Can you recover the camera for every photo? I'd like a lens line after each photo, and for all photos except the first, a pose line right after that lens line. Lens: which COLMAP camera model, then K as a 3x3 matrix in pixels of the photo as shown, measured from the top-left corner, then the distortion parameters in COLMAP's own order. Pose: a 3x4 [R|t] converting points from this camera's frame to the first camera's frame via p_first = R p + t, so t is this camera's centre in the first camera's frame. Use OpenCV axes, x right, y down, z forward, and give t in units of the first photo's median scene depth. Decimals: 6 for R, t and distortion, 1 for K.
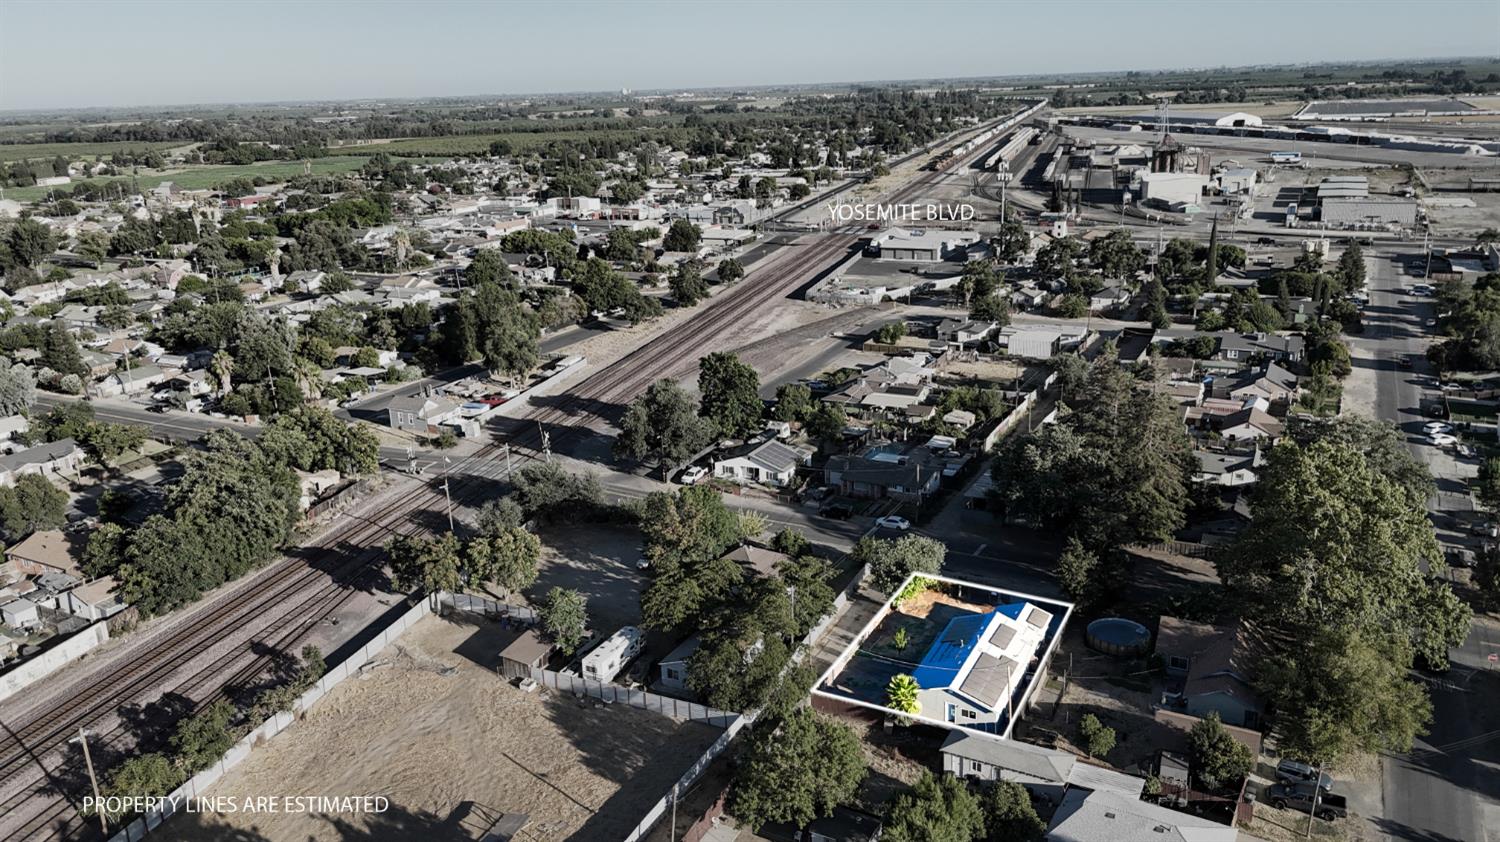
lens RADIAL K [[1098.0, 0, 744.5], [0, 1098.0, 418.1], [0, 0, 1]] dist [0.003783, -0.000844]
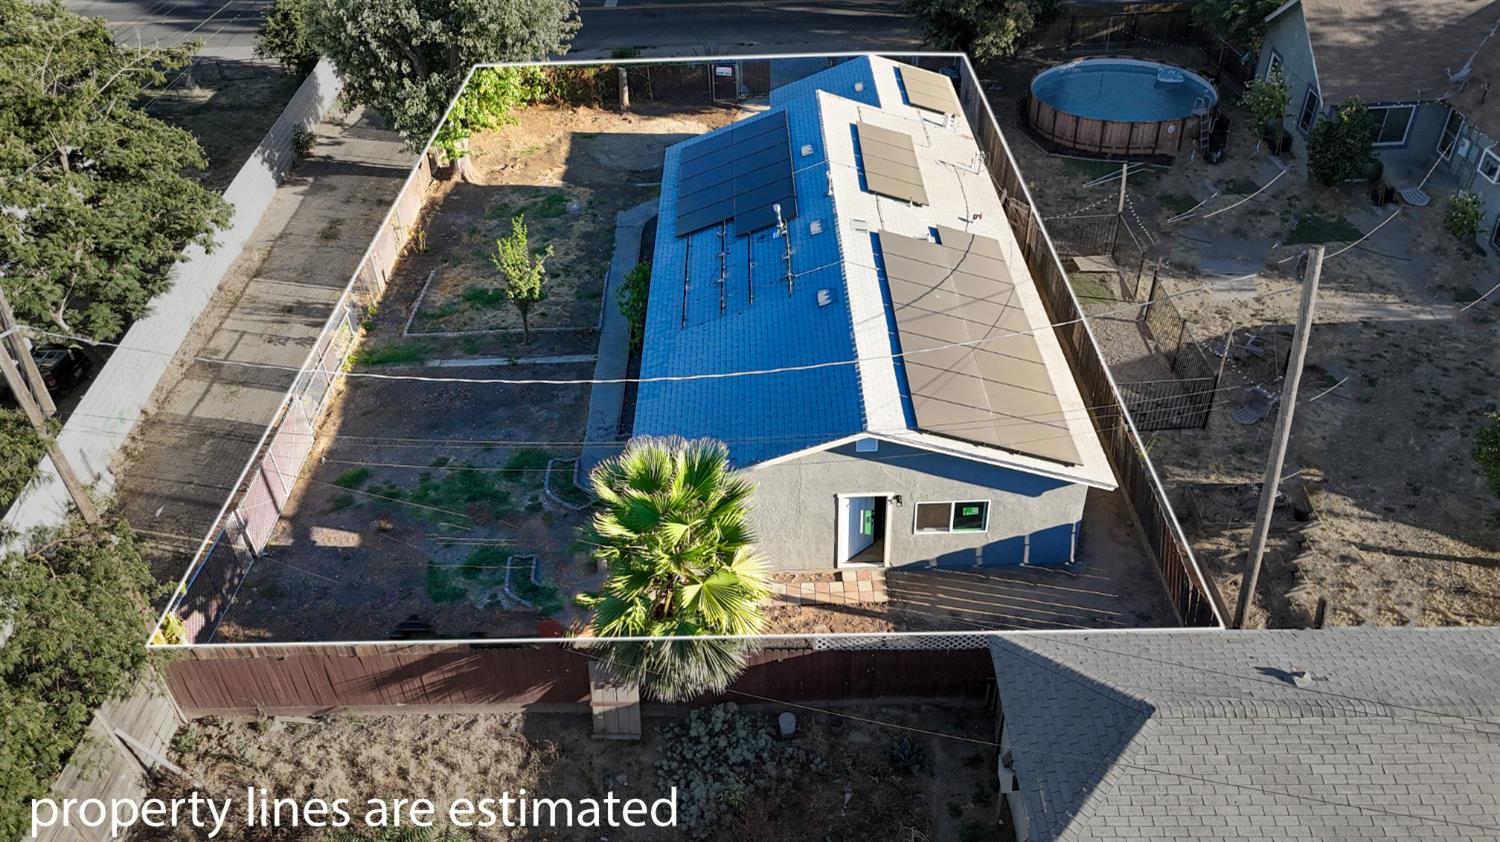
lens RADIAL K [[1098.0, 0, 744.5], [0, 1098.0, 418.1], [0, 0, 1]] dist [0.003783, -0.000844]
pose [[0.882505, -0.288513, 0.371409, 0.080565], [0.147547, 0.919701, 0.363842, 0.143659], [-0.446558, -0.266292, 0.854210, 0.719909]]
